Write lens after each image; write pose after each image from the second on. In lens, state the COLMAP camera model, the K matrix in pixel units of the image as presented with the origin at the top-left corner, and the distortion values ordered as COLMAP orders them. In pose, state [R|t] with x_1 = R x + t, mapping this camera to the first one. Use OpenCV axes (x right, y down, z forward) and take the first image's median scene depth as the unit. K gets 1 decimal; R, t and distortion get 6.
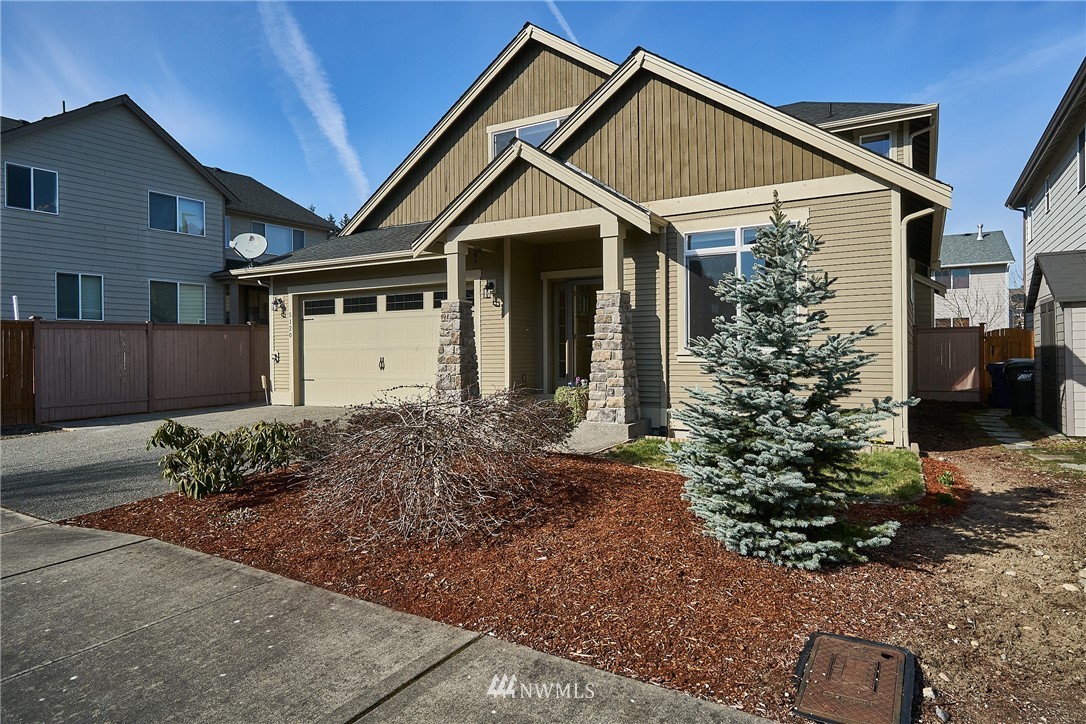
lens RADIAL K [[647.2, 0, 541.0], [0, 647.2, 355.7], [0, 0, 1]] dist [0.006530, 0.000201]
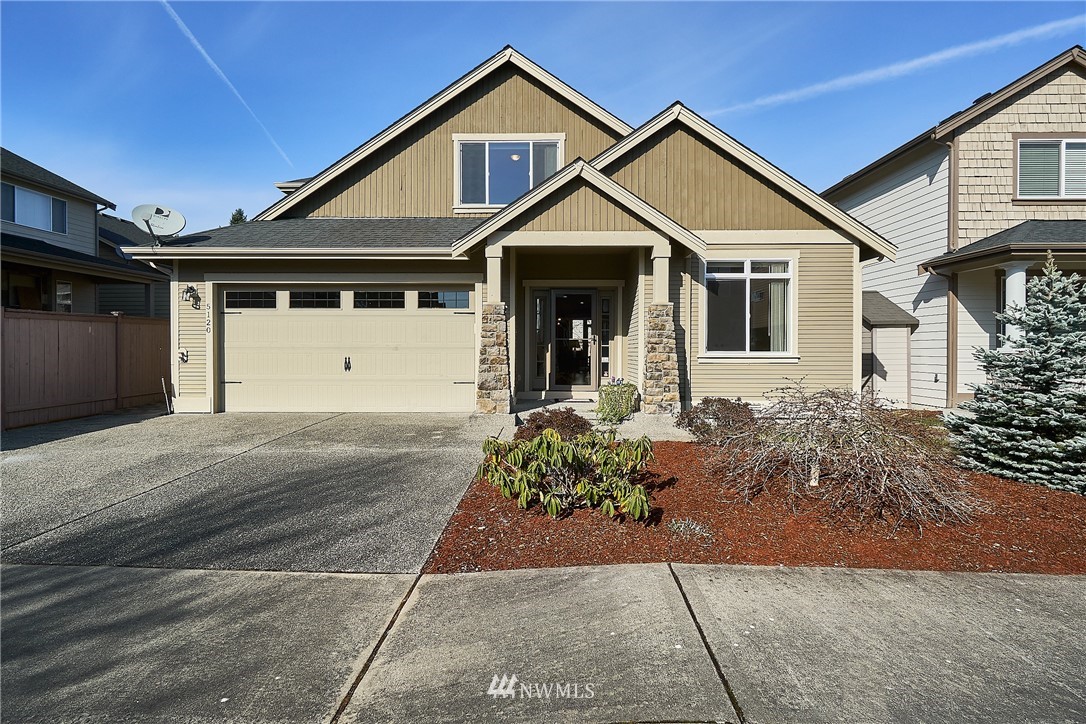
lens RADIAL K [[564.6, 0, 544.7], [0, 564.6, 360.0], [0, 0, 1]] dist [0.002043, 0.000774]
pose [[0.866854, 0.001552, 0.498560, -0.518124], [-0.006898, 0.999937, 0.008881, -0.003247], [-0.498515, -0.011137, 0.866810, 0.185373]]
